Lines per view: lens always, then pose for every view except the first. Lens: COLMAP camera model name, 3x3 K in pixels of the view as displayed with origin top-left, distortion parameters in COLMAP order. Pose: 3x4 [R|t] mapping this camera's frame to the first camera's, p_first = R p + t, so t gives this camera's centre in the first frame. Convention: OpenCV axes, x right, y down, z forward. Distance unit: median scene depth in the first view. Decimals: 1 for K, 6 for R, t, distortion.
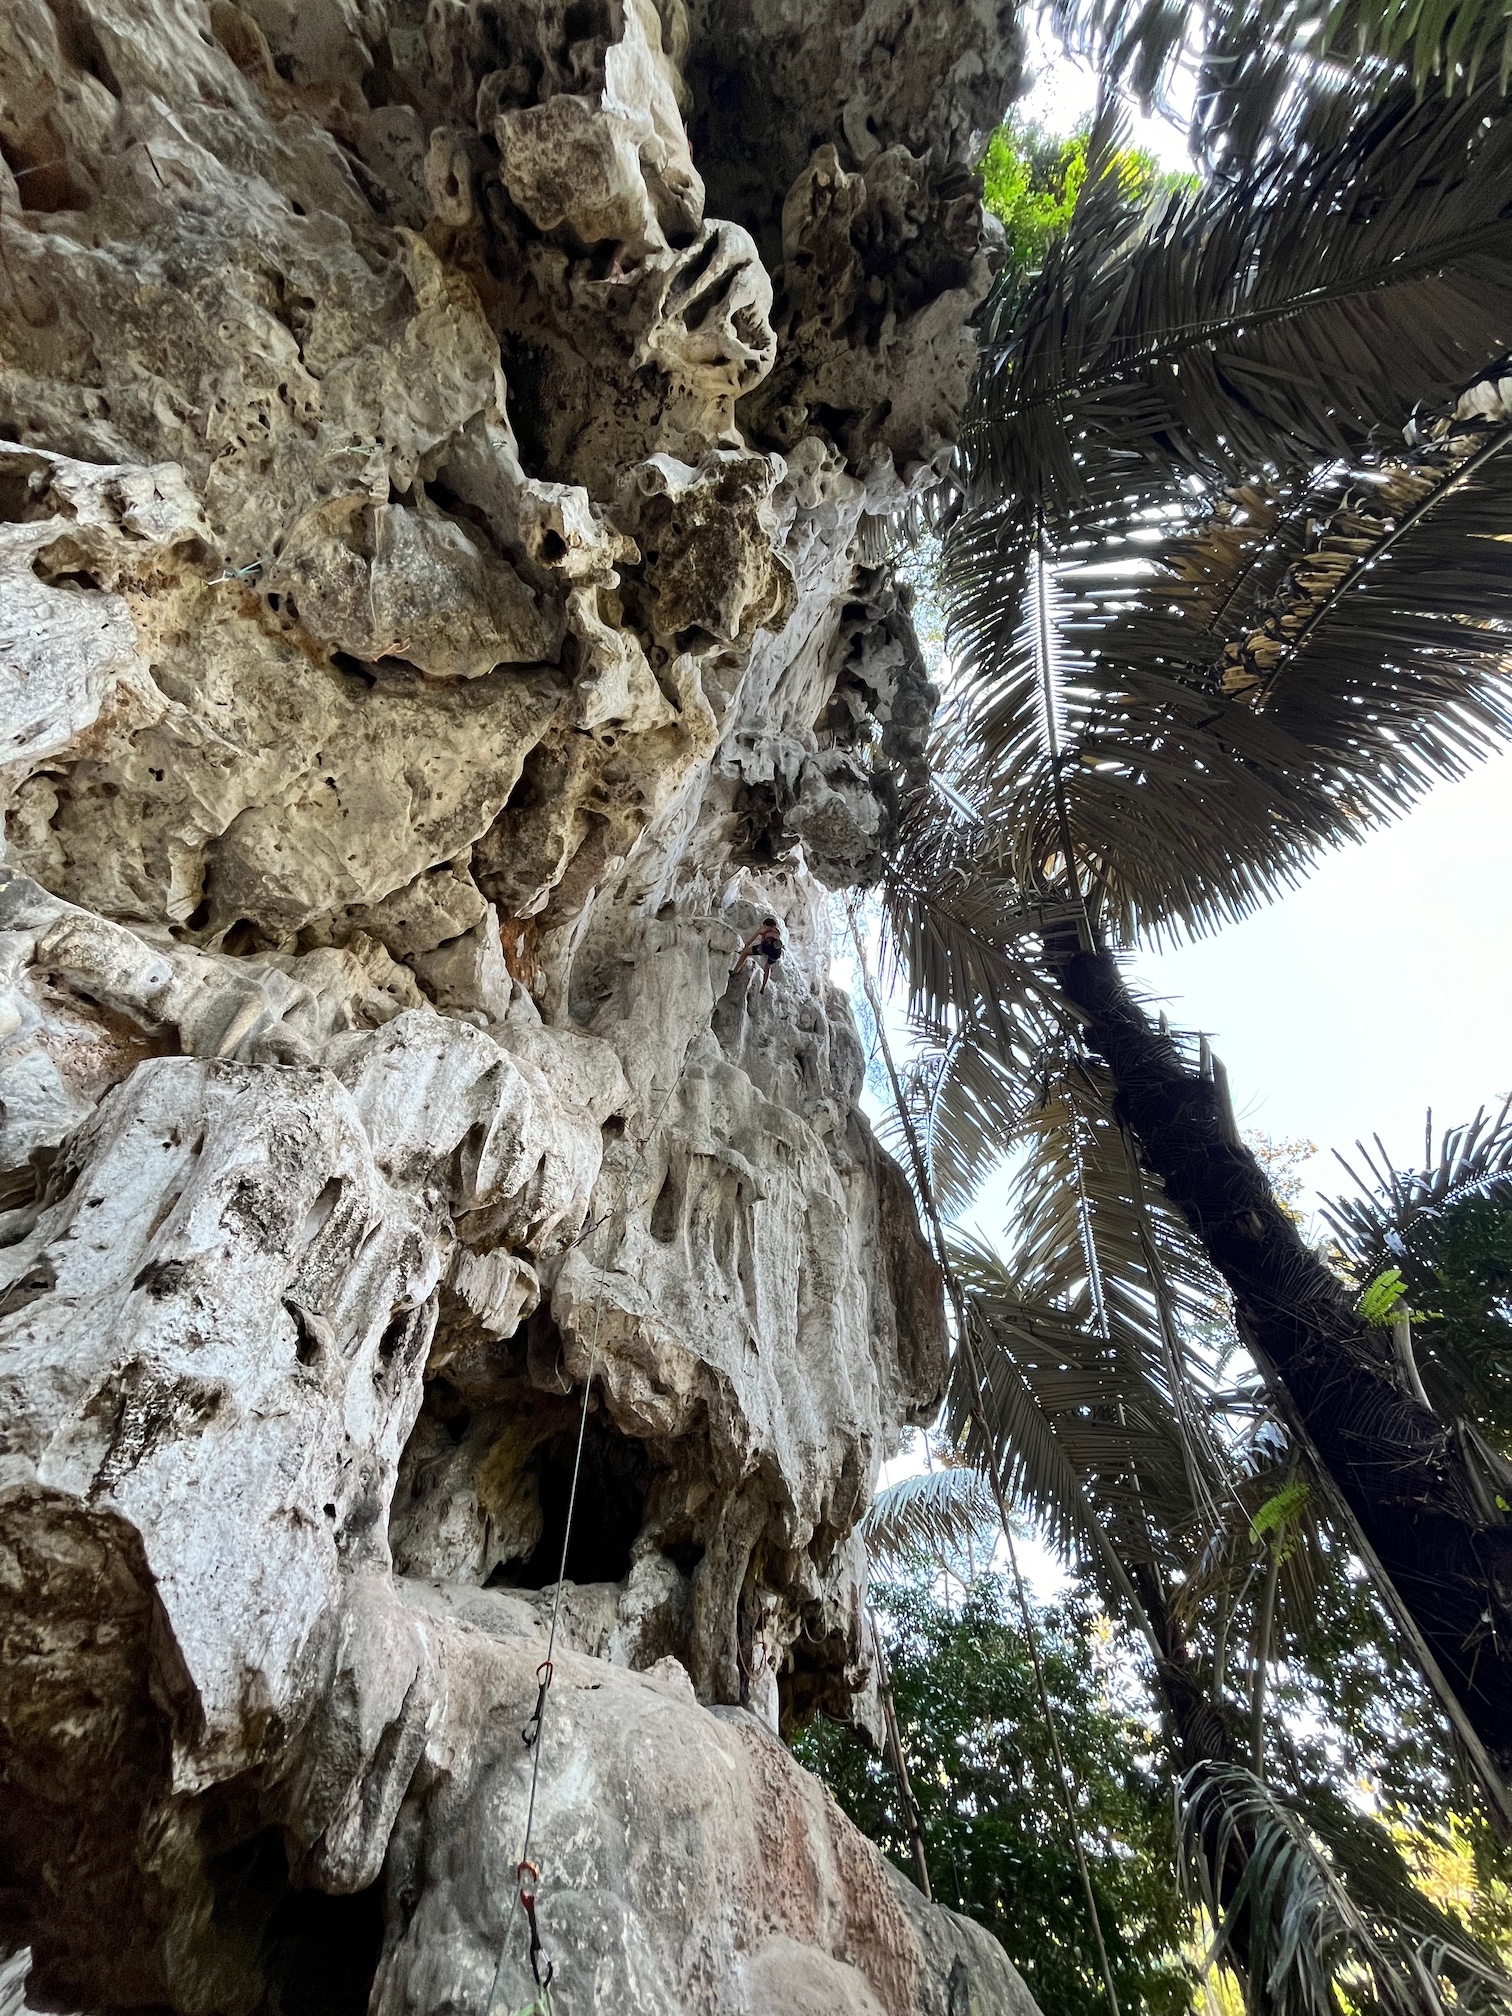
lens RADIAL K [[809.1, 0, 749.8], [0, 809.1, 1002.2], [0, 0, 1]] dist [0.000731, -0.001892]
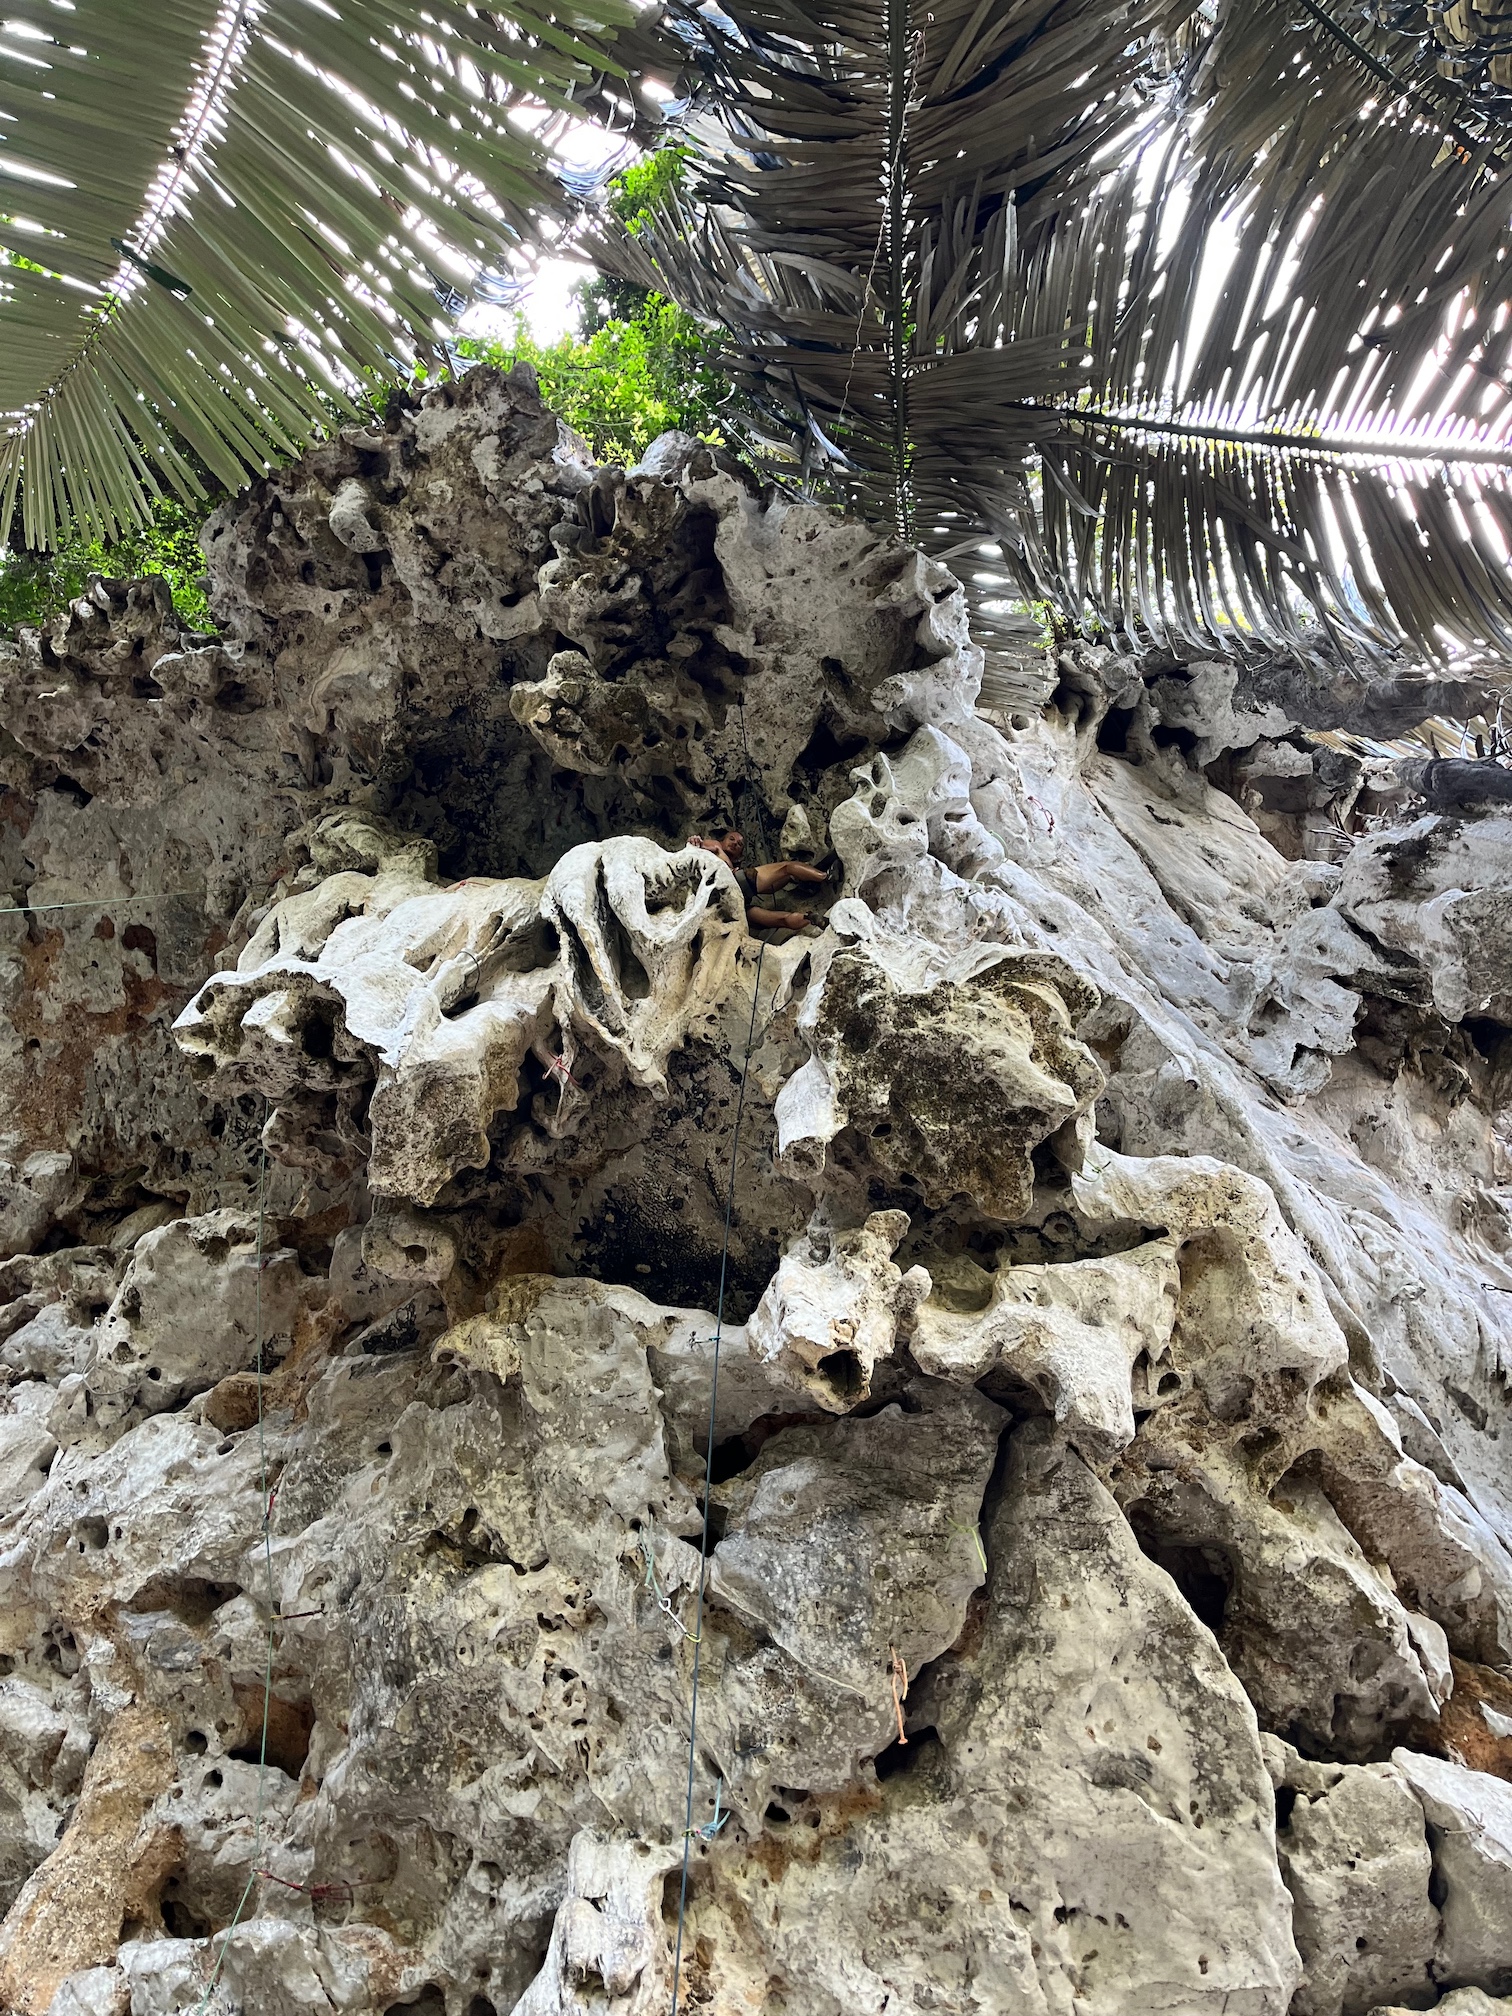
lens RADIAL K [[1523.7, 0, 750.1], [0, 1523.7, 1024.9], [0, 0, 1]] dist [0.074779, -0.100745]
pose [[0.287783, -0.933725, -0.212926, 0.189877], [0.760058, 0.357944, -0.542392, -0.075067], [0.582661, -0.005745, 0.812695, 0.028714]]
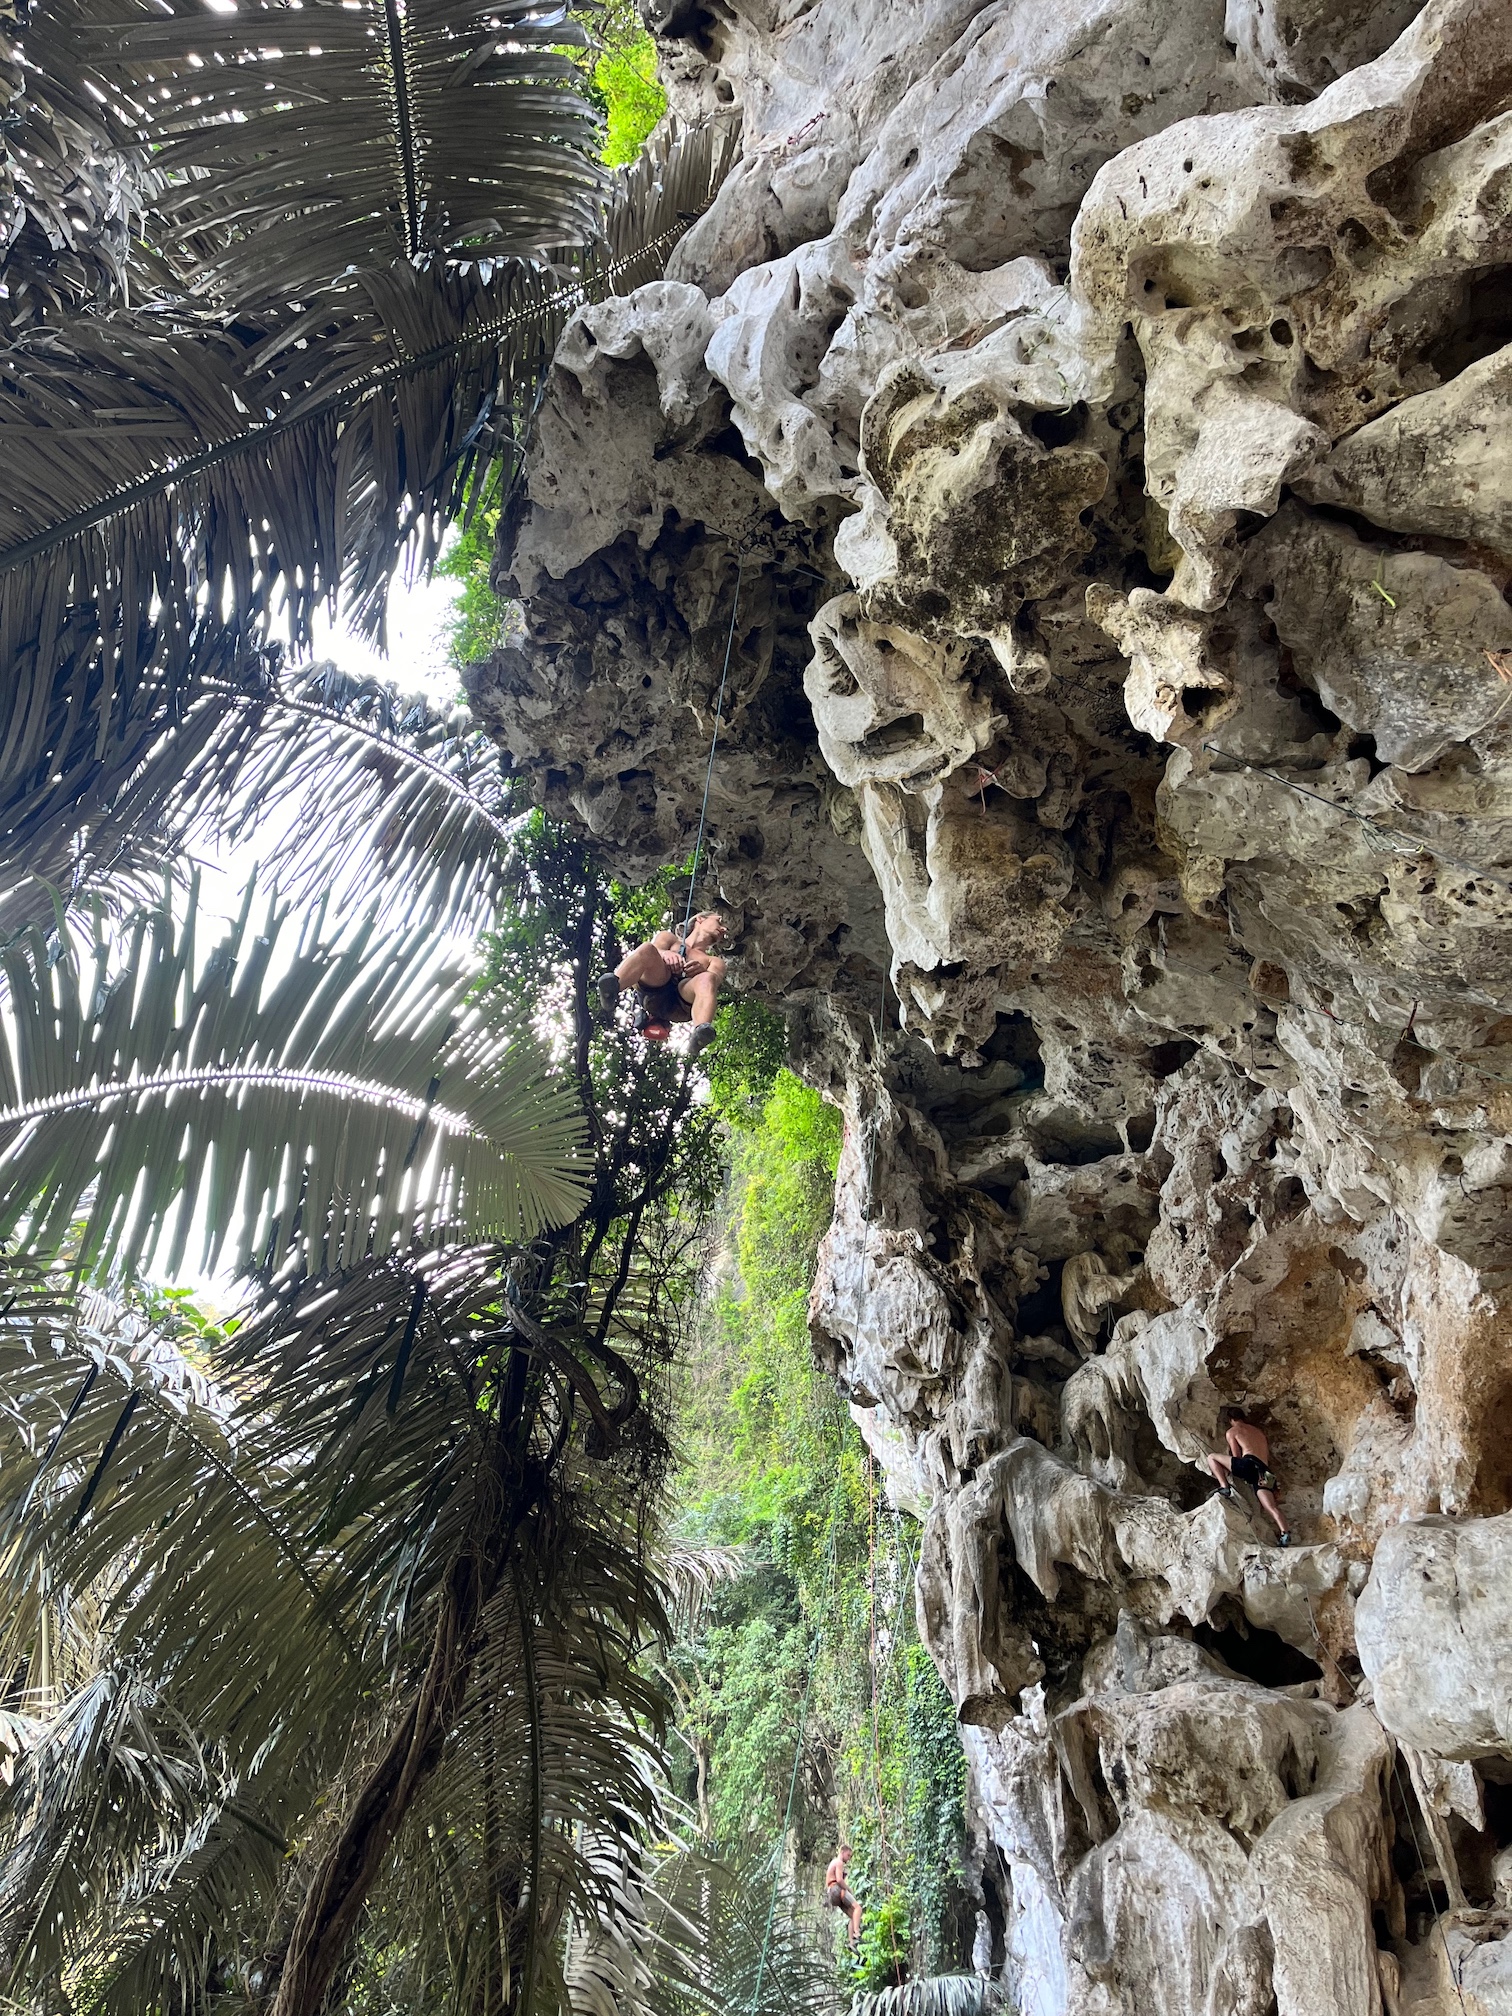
lens RADIAL K [[1523.7, 0, 748.1], [0, 1523.7, 1020.9], [0, 0, 1]] dist [0.074779, -0.100745]
pose [[-0.974068, -0.198632, -0.108341, 0.187914], [0.160653, -0.270009, -0.949361, 0.465975], [0.159320, -0.942147, 0.294918, 0.254199]]
